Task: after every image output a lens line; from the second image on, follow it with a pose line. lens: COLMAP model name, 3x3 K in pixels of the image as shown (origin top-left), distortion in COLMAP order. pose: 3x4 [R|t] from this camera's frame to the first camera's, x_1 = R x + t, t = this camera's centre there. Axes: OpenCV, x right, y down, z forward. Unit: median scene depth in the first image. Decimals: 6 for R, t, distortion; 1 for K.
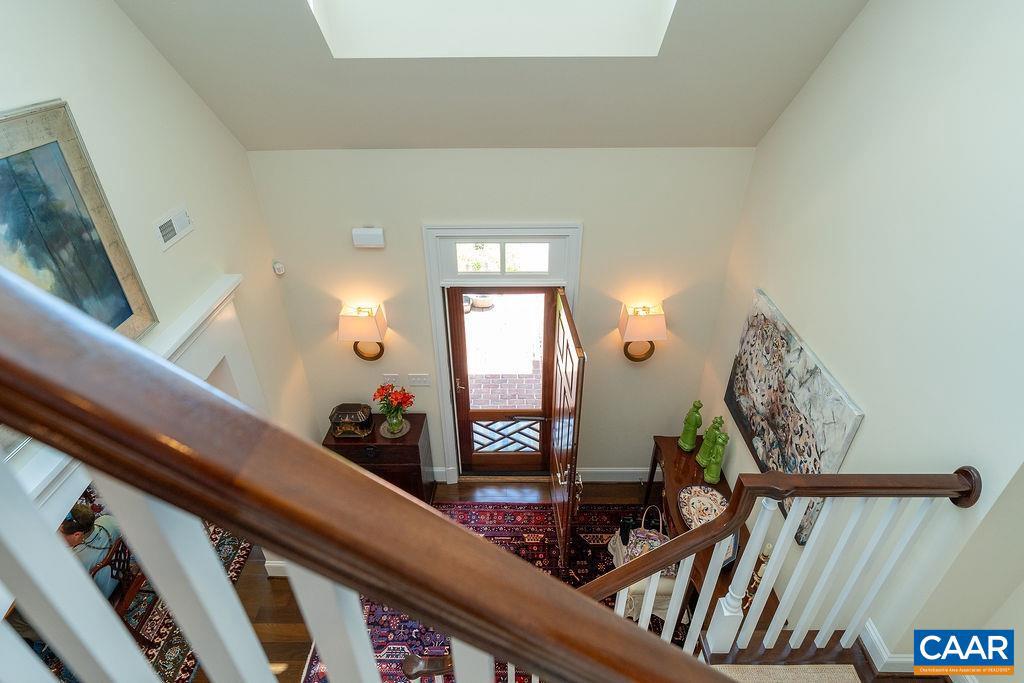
lens RADIAL K [[545.4, 0, 513.8], [0, 545.4, 345.1], [0, 0, 1]] dist [0.003004, 0.000076]
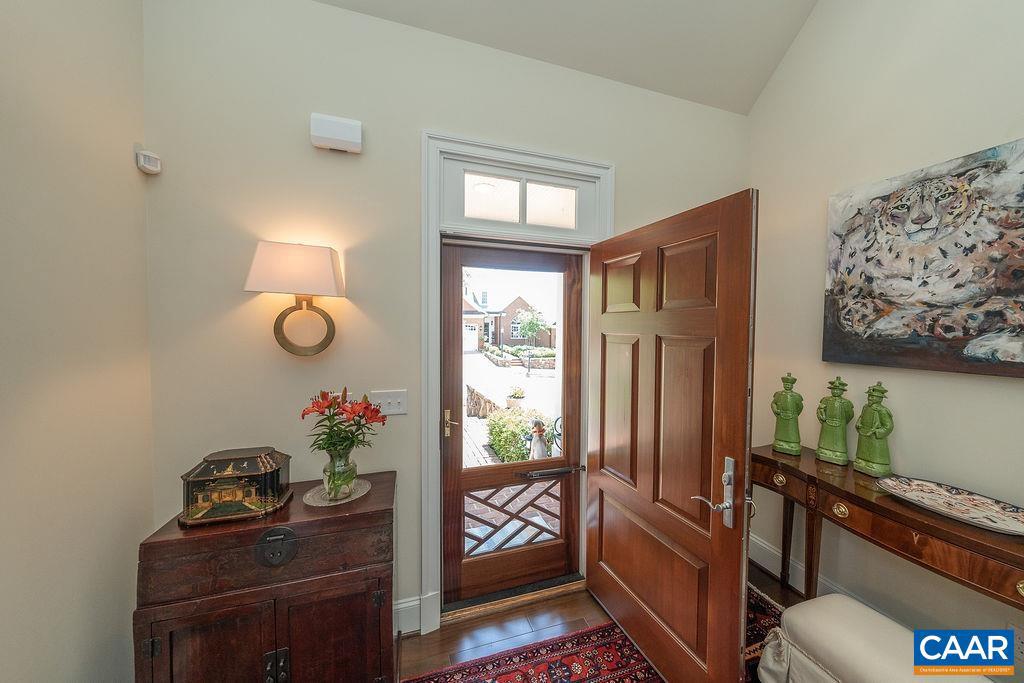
lens RADIAL K [[348.4, 0, 512.7], [0, 348.4, 337.6], [0, 0, 1]] dist [-0.003005, -0.000189]
pose [[0.949232, 0.001204, 0.314576, -0.149181], [0.163492, 0.852444, -0.496599, 0.194397], [-0.268756, 0.522818, 0.808970, 0.557347]]
